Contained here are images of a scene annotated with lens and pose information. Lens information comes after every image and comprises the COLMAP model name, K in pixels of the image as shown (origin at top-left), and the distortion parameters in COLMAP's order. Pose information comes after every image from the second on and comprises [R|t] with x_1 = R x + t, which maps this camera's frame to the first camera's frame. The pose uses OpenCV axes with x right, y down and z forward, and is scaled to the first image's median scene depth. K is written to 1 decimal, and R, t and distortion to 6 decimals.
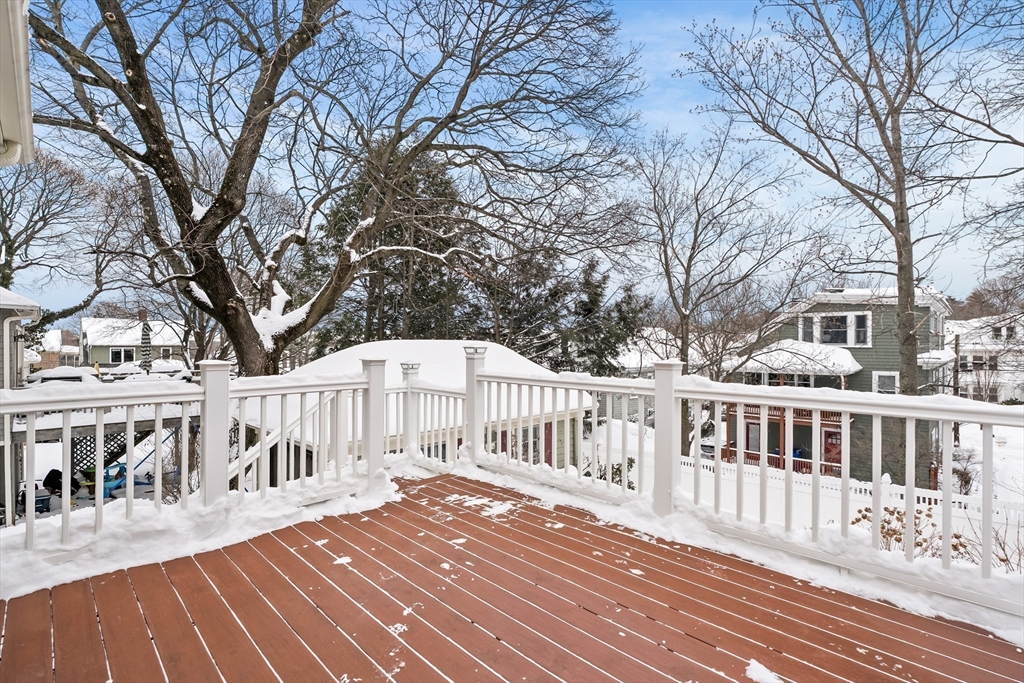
lens RADIAL K [[457.7, 0, 510.5], [0, 457.7, 342.9], [0, 0, 1]] dist [-0.017921, 0.000055]
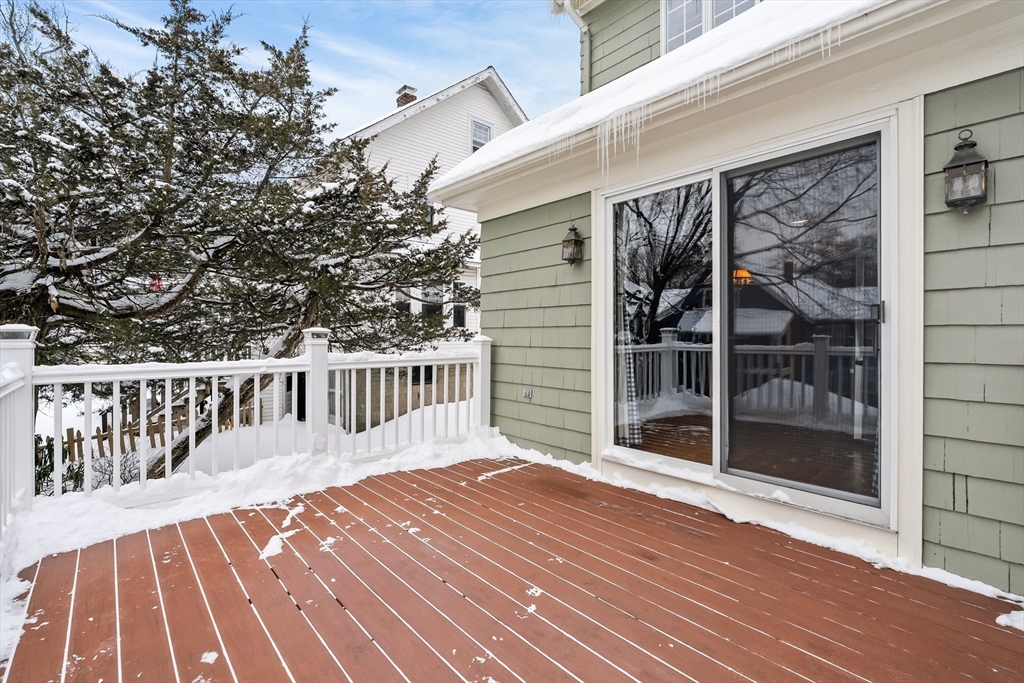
lens RADIAL K [[457.7, 0, 512.9], [0, 457.7, 337.1], [0, 0, 1]] dist [-0.017921, 0.000055]
pose [[-0.997691, -0.005164, 0.067724, -0.238699], [-0.004982, 0.999984, 0.002857, 0.031808], [-0.067738, 0.002513, -0.997700, 1.848466]]
